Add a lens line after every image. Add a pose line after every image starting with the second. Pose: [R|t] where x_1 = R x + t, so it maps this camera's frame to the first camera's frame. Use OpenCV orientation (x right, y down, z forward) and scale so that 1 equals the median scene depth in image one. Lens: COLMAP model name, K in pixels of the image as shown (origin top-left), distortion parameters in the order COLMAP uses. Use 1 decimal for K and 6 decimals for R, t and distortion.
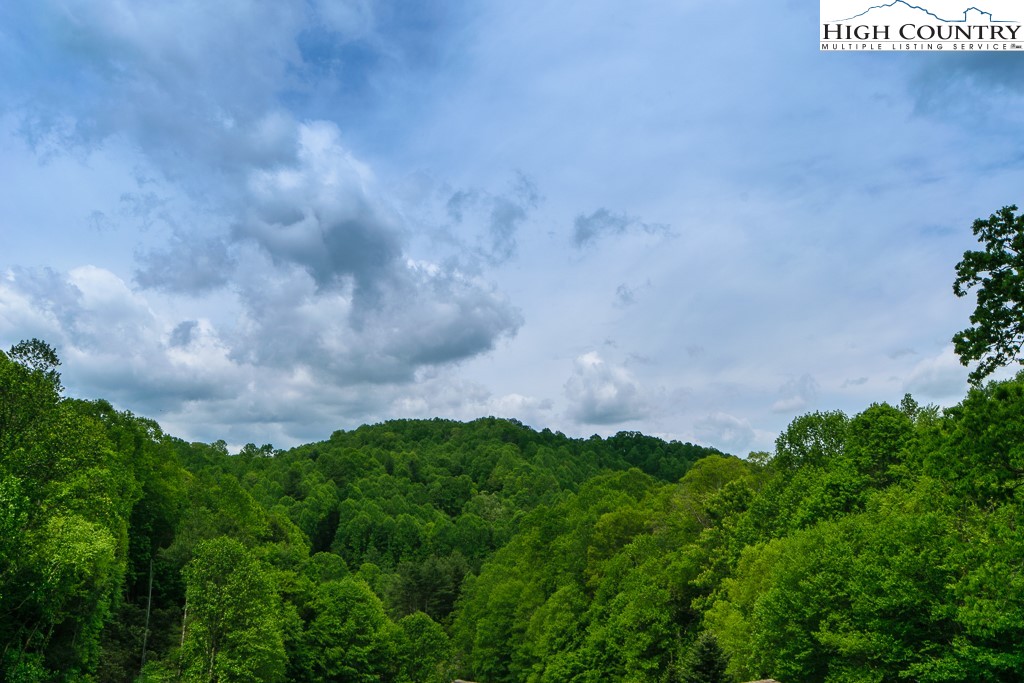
lens RADIAL K [[868.9, 0, 492.5], [0, 868.9, 327.6], [0, 0, 1]] dist [0.014213, 0.012119]
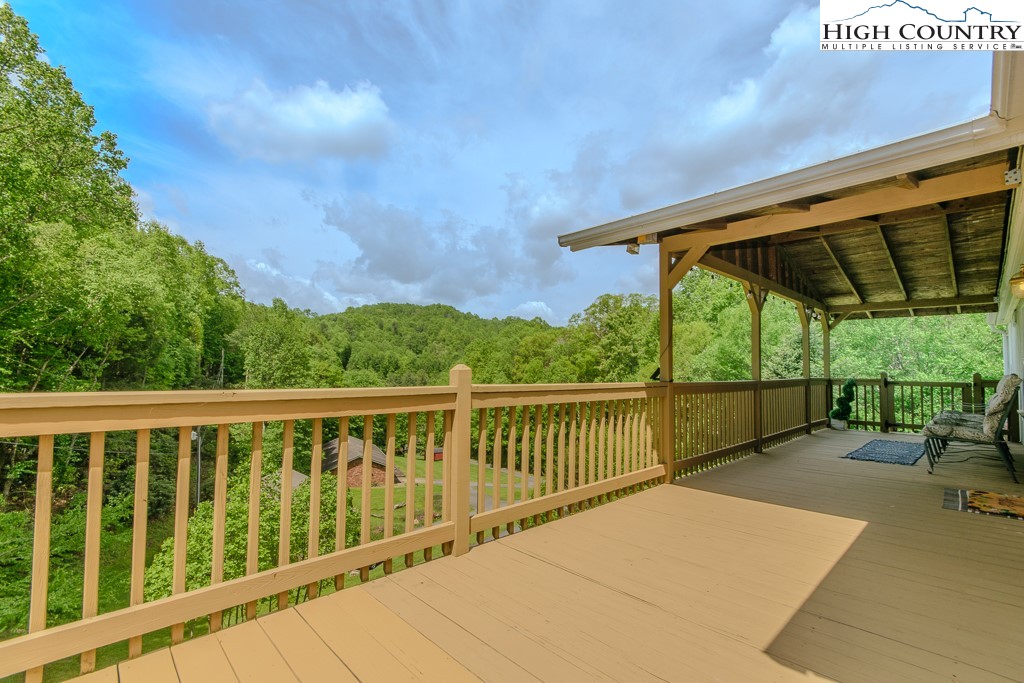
lens RADIAL K [[470.1, 0, 503.1], [0, 470.1, 344.2], [0, 0, 1]] dist [0.004742, -0.000901]
pose [[0.988844, 0.033977, 0.145025, -0.036291], [-0.058306, 0.984238, 0.166959, 0.077309], [-0.137066, -0.173553, 0.975240, 0.138759]]
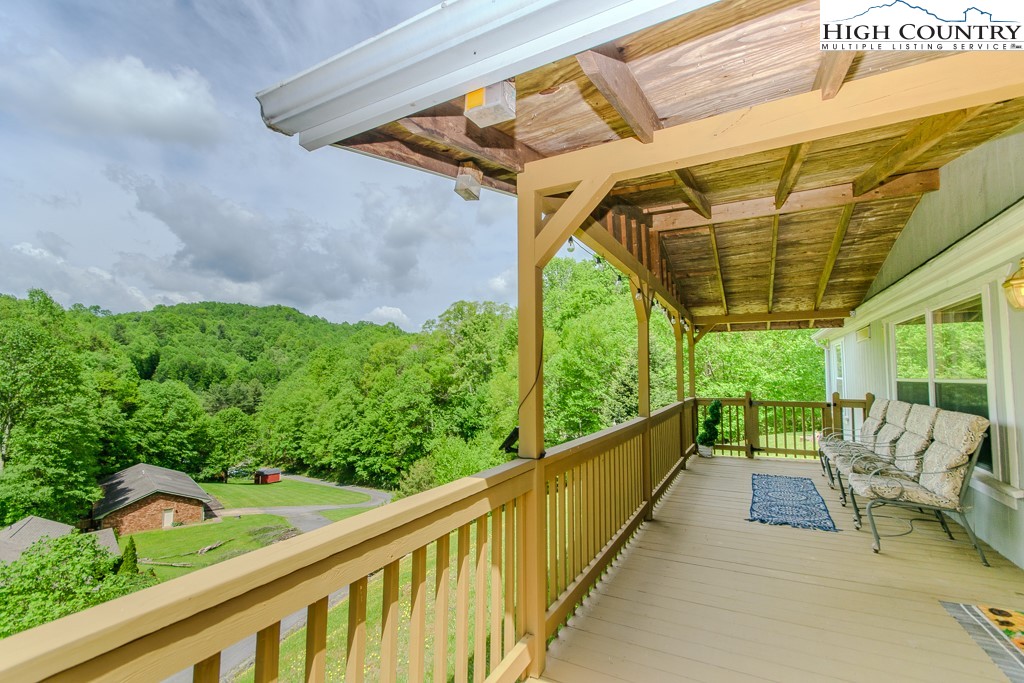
lens RADIAL K [[470.1, 0, 516.5], [0, 470.1, 343.0], [0, 0, 1]] dist [0.004742, -0.000901]
pose [[0.887806, 0.044974, 0.458015, -0.029100], [-0.113154, 0.985995, 0.122517, 0.078782], [-0.446090, -0.160598, 0.880461, 0.153508]]
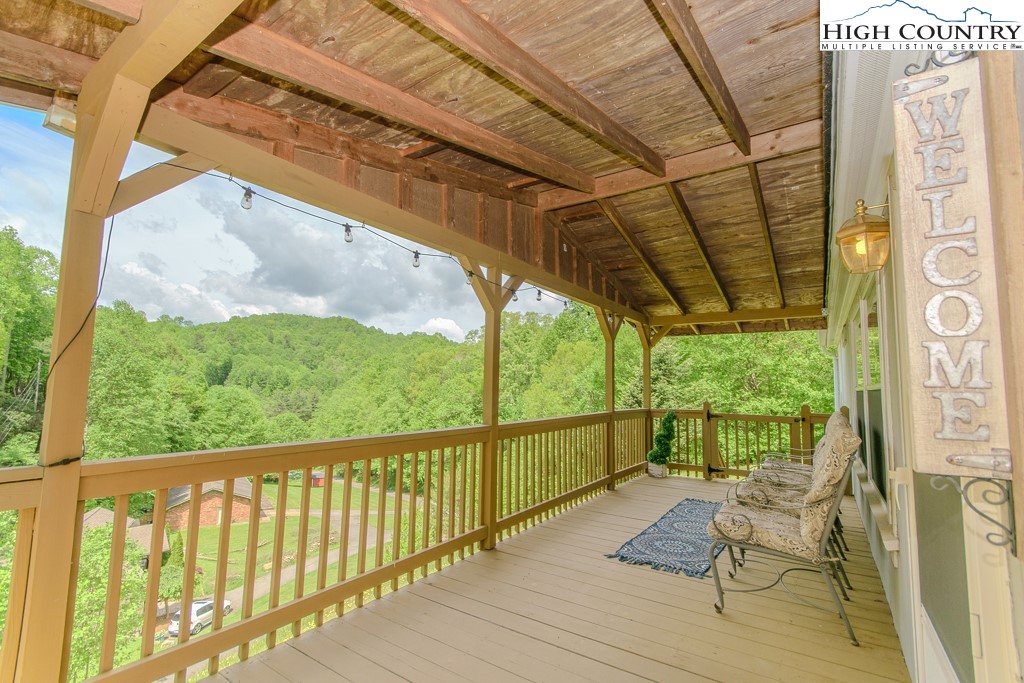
lens RADIAL K [[470.1, 0, 511.4], [0, 470.1, 340.9], [0, 0, 1]] dist [0.004742, -0.000901]
pose [[0.935276, 0.064206, 0.348047, -0.016598], [-0.107579, 0.988450, 0.106744, 0.078908], [-0.337174, -0.137278, 0.931380, 0.152274]]
